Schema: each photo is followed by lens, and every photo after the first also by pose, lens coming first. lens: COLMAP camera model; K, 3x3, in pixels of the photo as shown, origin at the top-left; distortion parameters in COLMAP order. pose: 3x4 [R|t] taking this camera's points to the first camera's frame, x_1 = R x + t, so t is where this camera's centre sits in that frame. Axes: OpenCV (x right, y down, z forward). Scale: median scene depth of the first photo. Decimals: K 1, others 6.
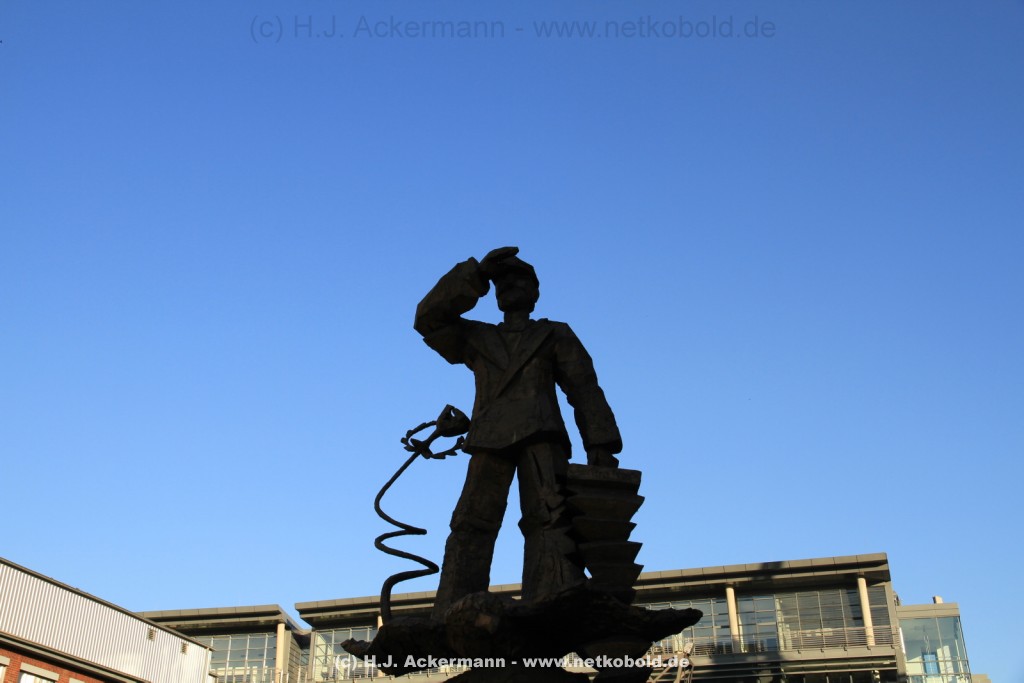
lens RADIAL K [[1229.2, 0, 511.8], [0, 1229.2, 342.0], [0, 0, 1]] dist [0.123669, 0.000000]
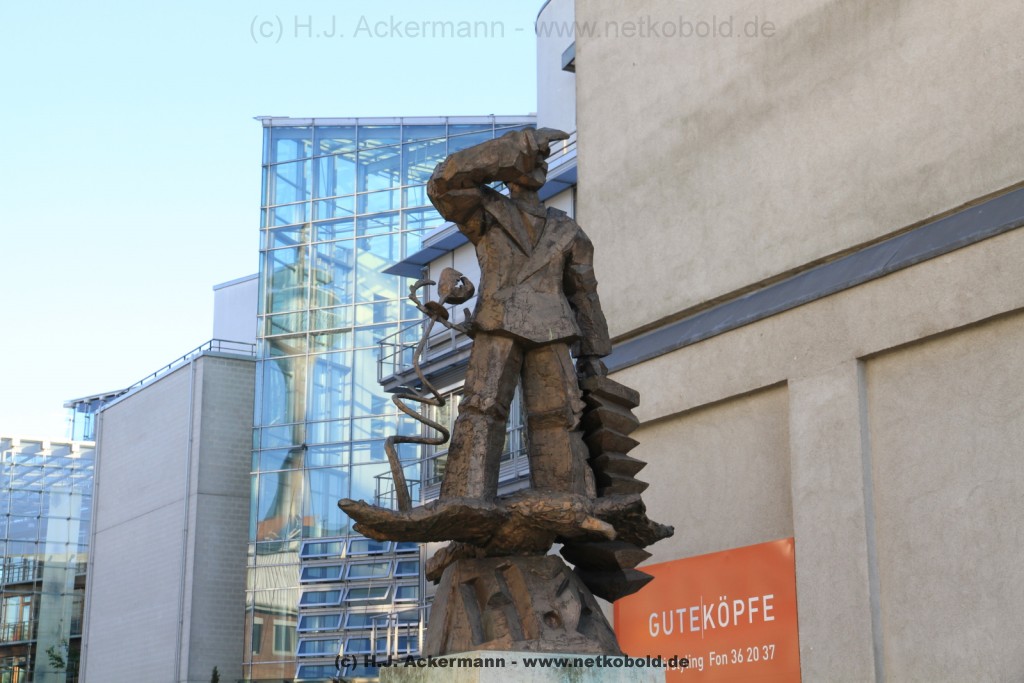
lens RADIAL K [[1910.3, 0, 510.3], [0, 1910.3, 341.1], [0, 0, 1]] dist [0.282922, 0.000000]
pose [[0.671470, 0.184689, 0.717647, -1.056081], [-0.336297, 0.938921, 0.073023, -0.018469], [-0.660327, -0.290375, 0.692568, -0.052221]]
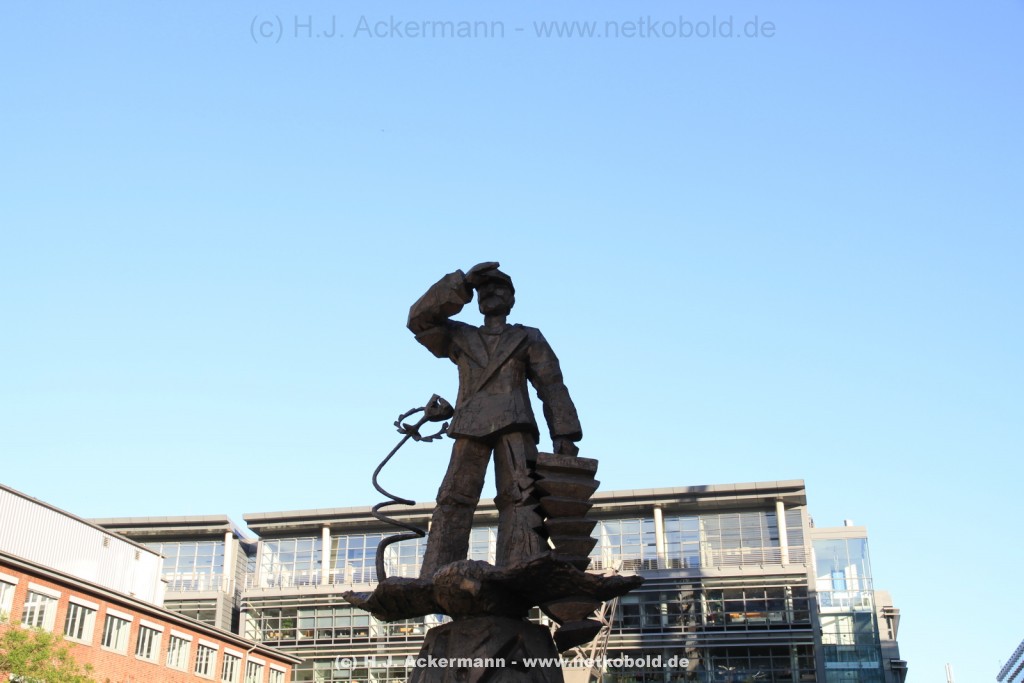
lens RADIAL K [[1229.2, 0, 510.3], [0, 1229.2, 344.0], [0, 0, 1]] dist [0.123669, 0.000000]
pose [[0.998236, 0.029809, 0.051345, -0.041330], [-0.033674, 0.996528, 0.076140, -0.087812], [-0.048897, -0.077734, 0.995774, -0.166945]]
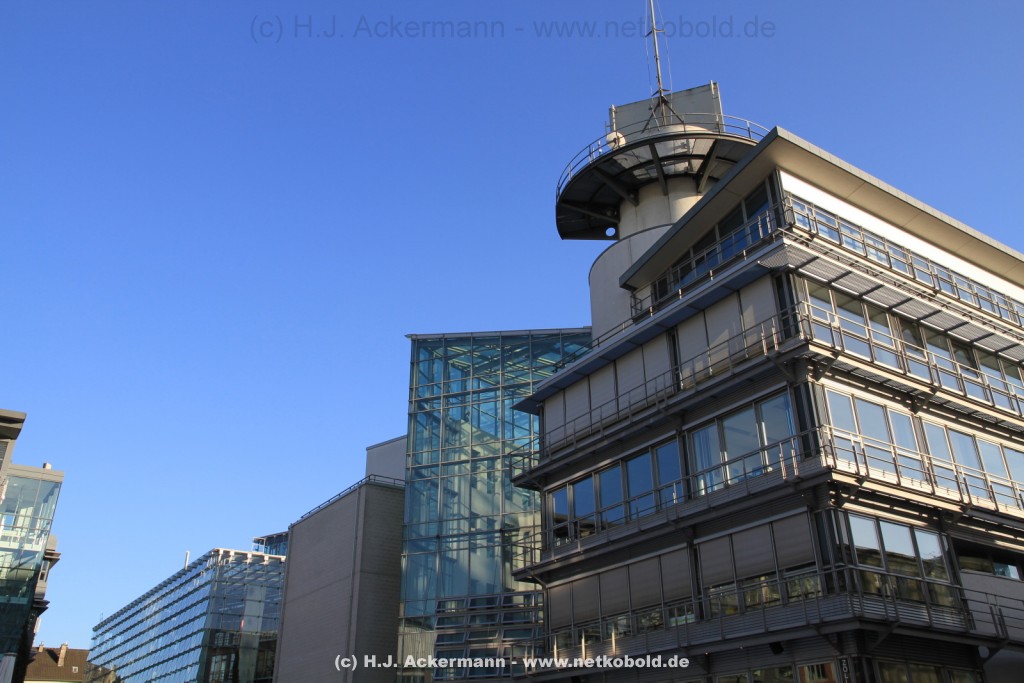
lens RADIAL K [[905.6, 0, 510.6], [0, 905.6, 342.0], [0, 0, 1]] dist [0.006345, 0.005163]
pose [[0.615770, 0.350872, 0.705490, -0.105907], [-0.346917, 0.924650, -0.157072, 0.815436], [-0.707443, -0.148026, 0.691095, 1.674878]]
